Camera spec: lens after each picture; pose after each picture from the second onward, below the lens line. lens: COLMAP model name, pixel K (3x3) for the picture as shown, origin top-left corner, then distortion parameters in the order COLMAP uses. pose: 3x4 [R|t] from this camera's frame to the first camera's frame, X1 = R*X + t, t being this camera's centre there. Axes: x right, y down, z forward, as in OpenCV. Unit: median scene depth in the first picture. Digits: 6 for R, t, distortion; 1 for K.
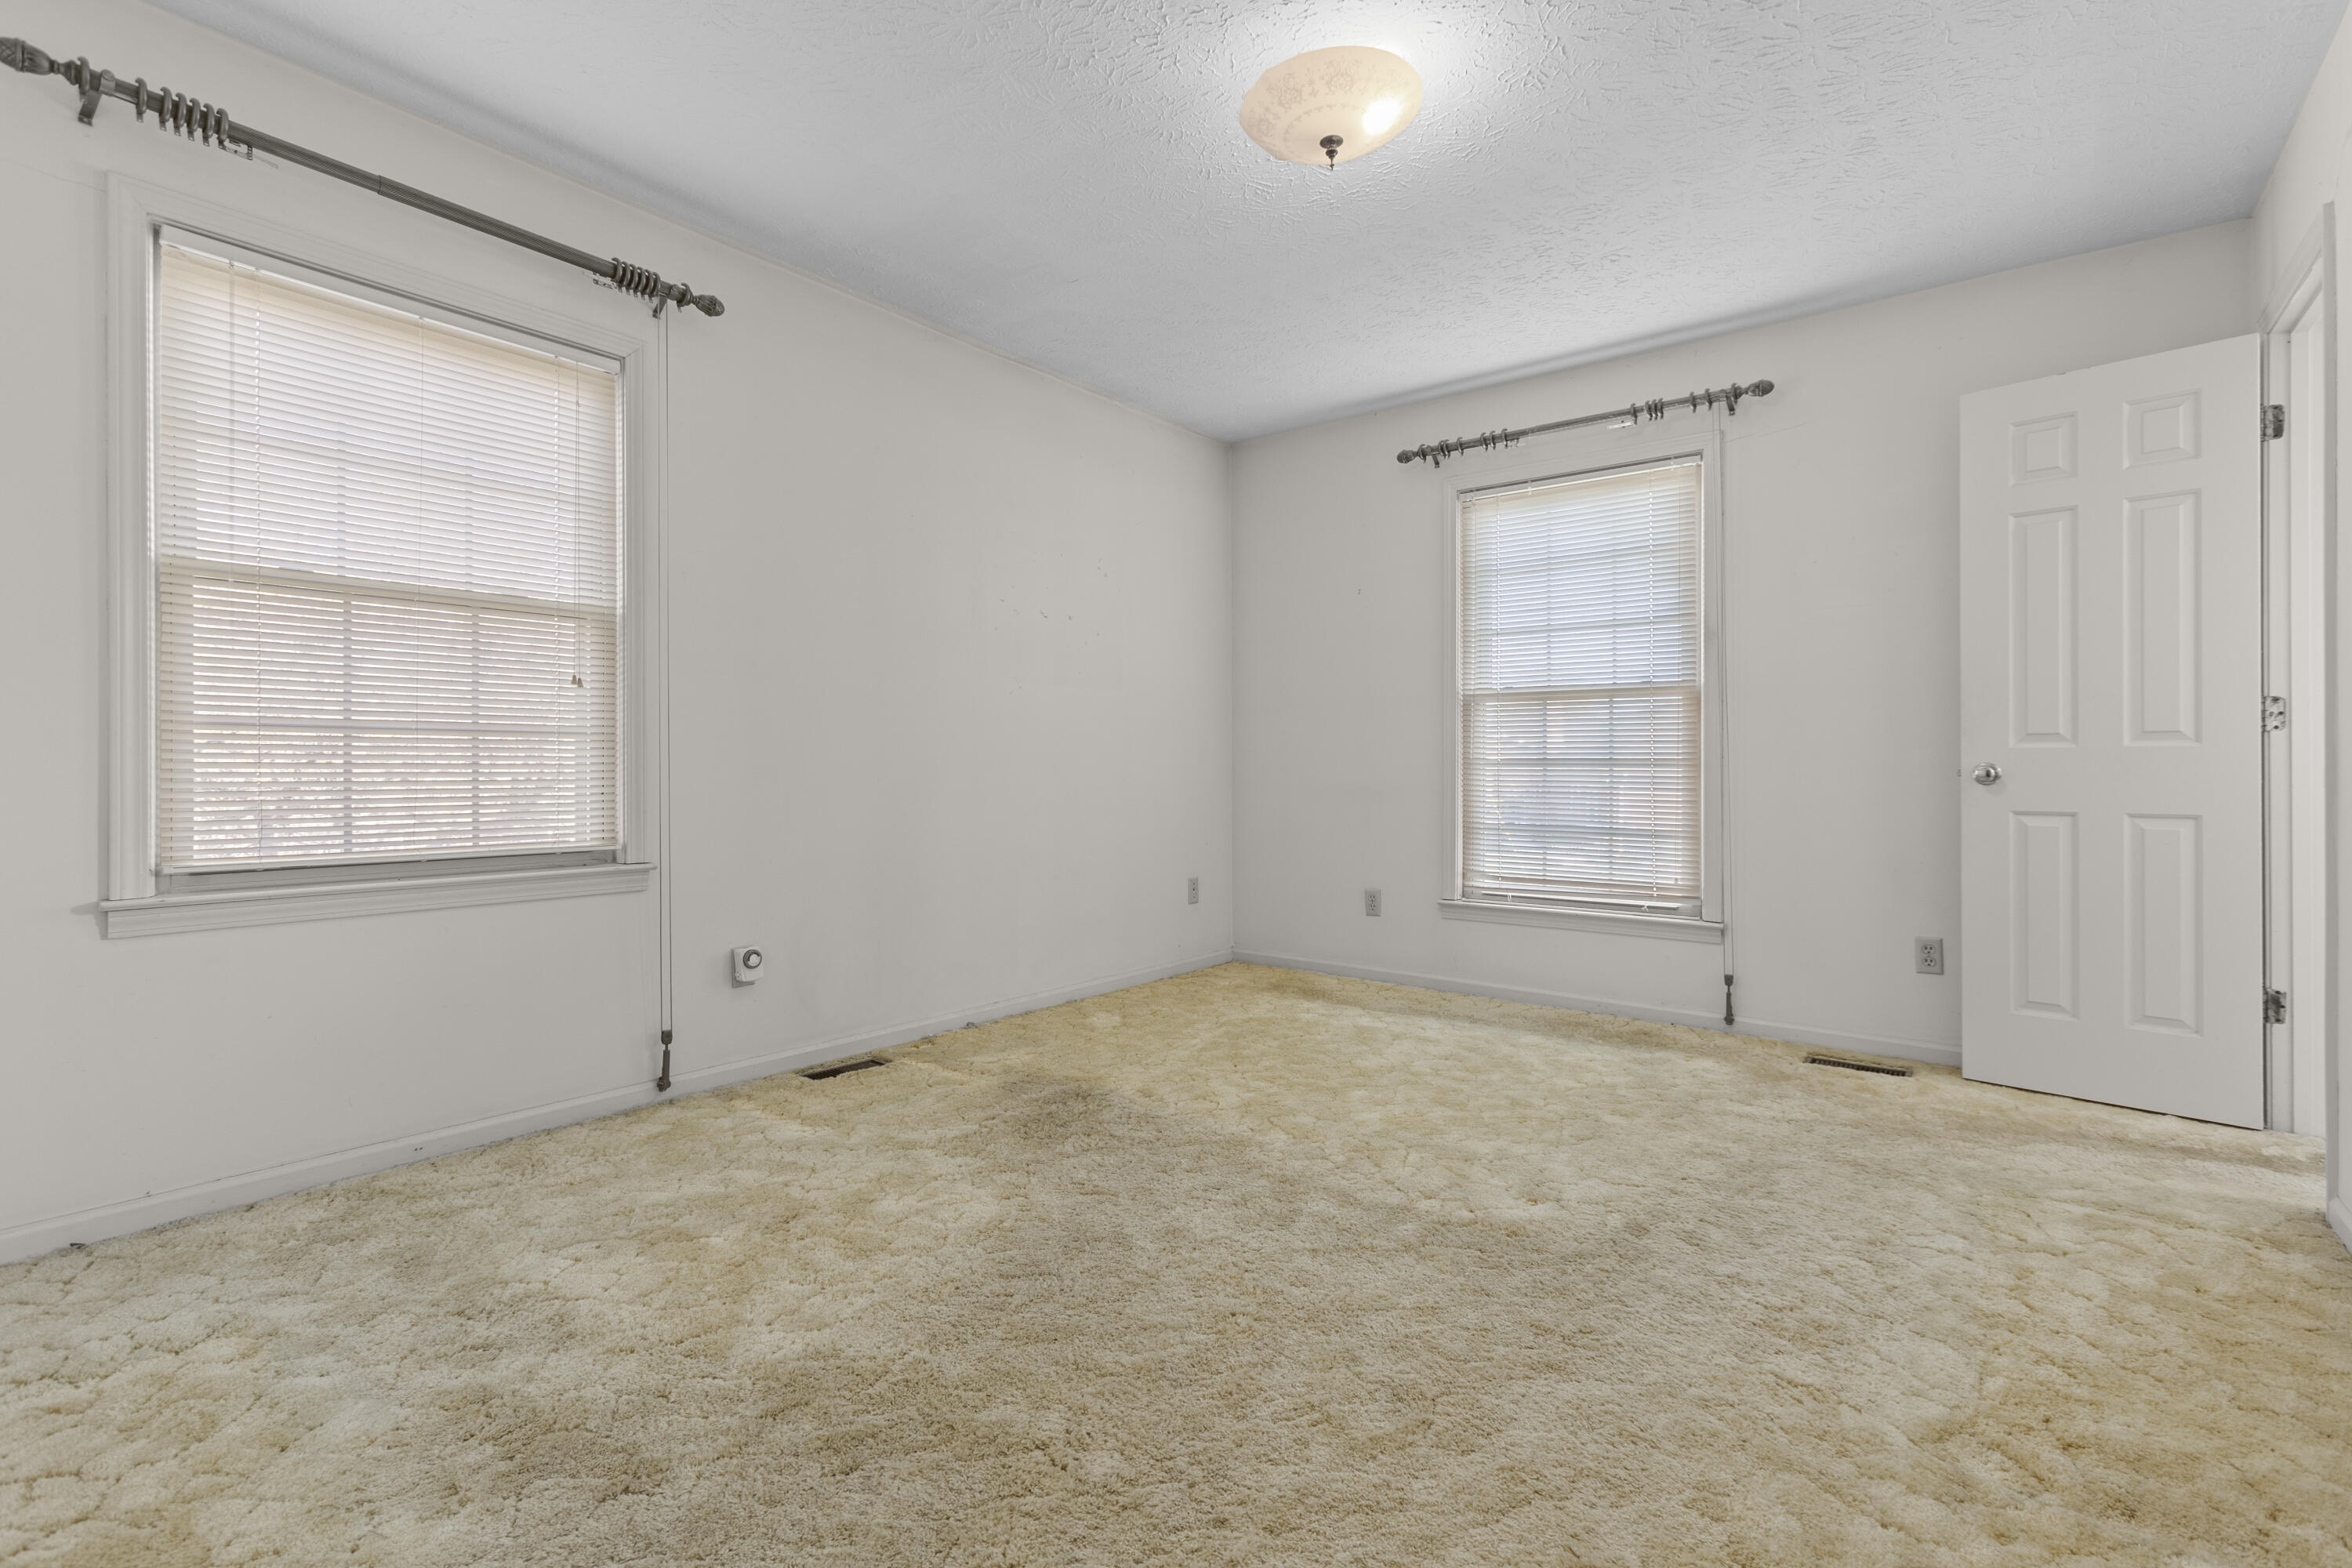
lens RADIAL K [[1041.7, 0, 1175.7], [0, 1041.7, 773.5], [0, 0, 1]] dist [-0.007414, 0.004356]
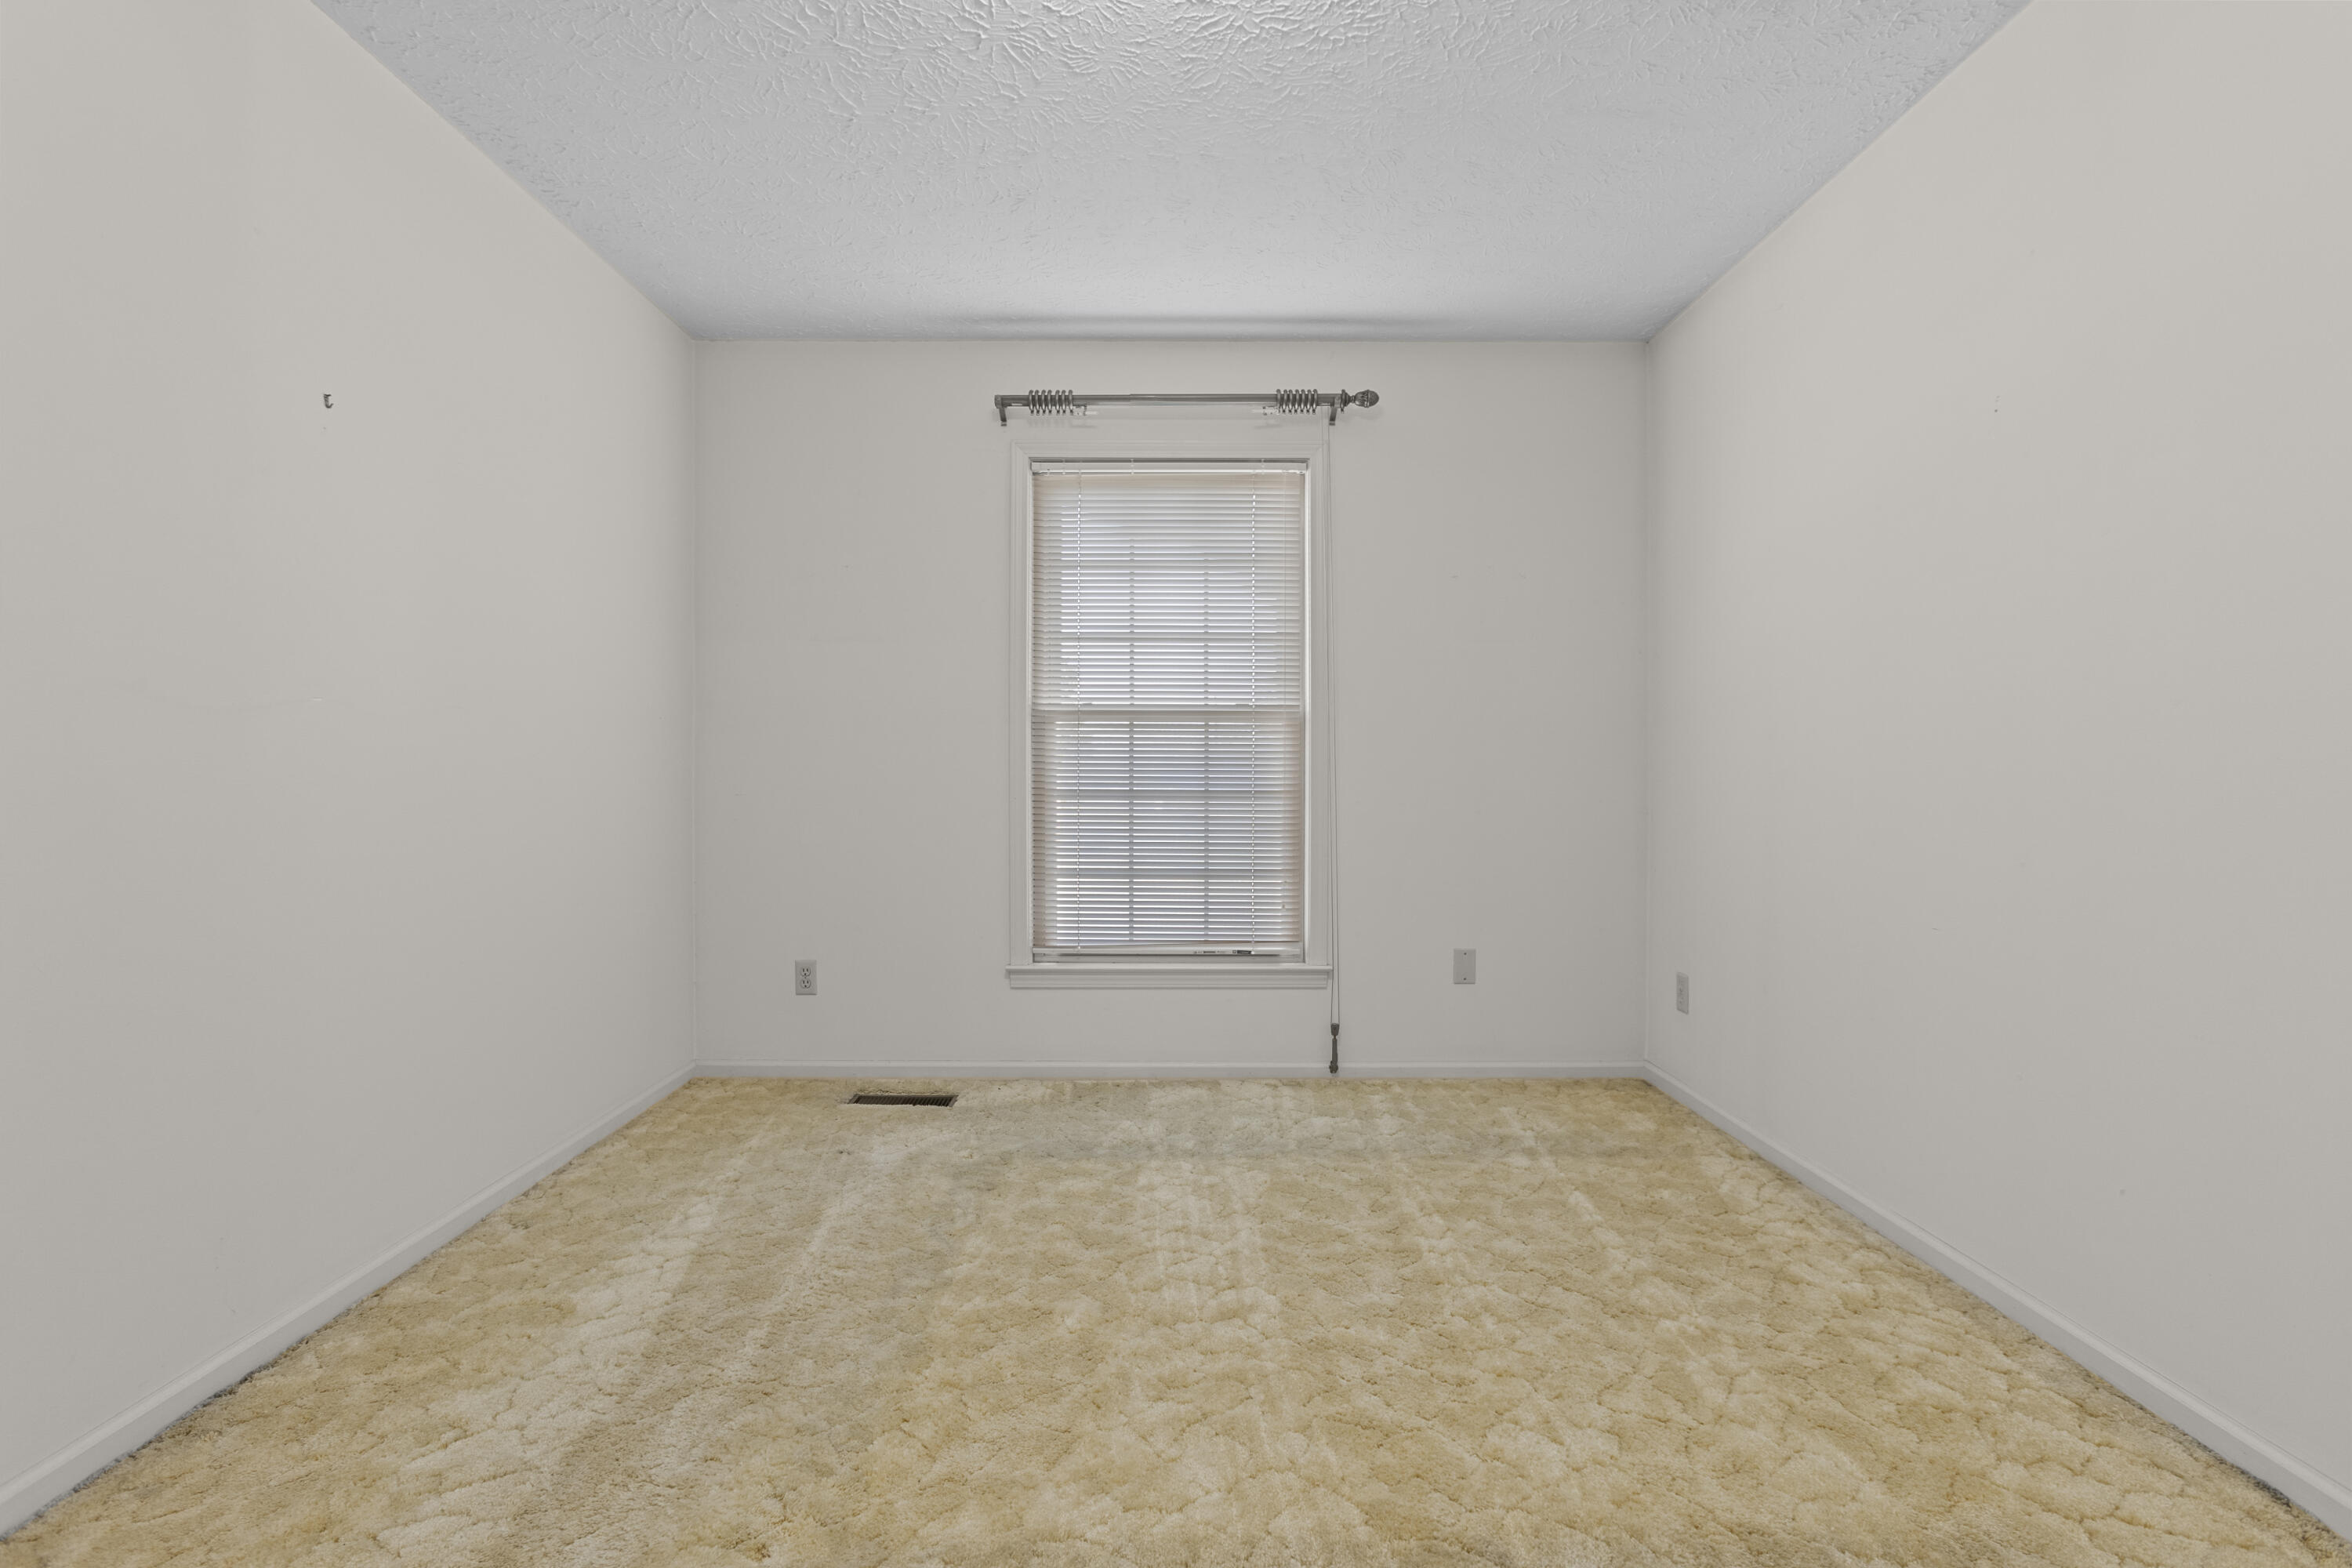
lens RADIAL K [[1245.8, 0, 1173.4], [0, 1245.8, 835.7], [0, 0, 1]] dist [-0.001437, -0.000109]
pose [[0.796834, -0.013117, 0.604056, -0.255984], [0.001670, 0.999808, 0.019508, 0.003287], [-0.604196, -0.014536, 0.796703, 0.182165]]
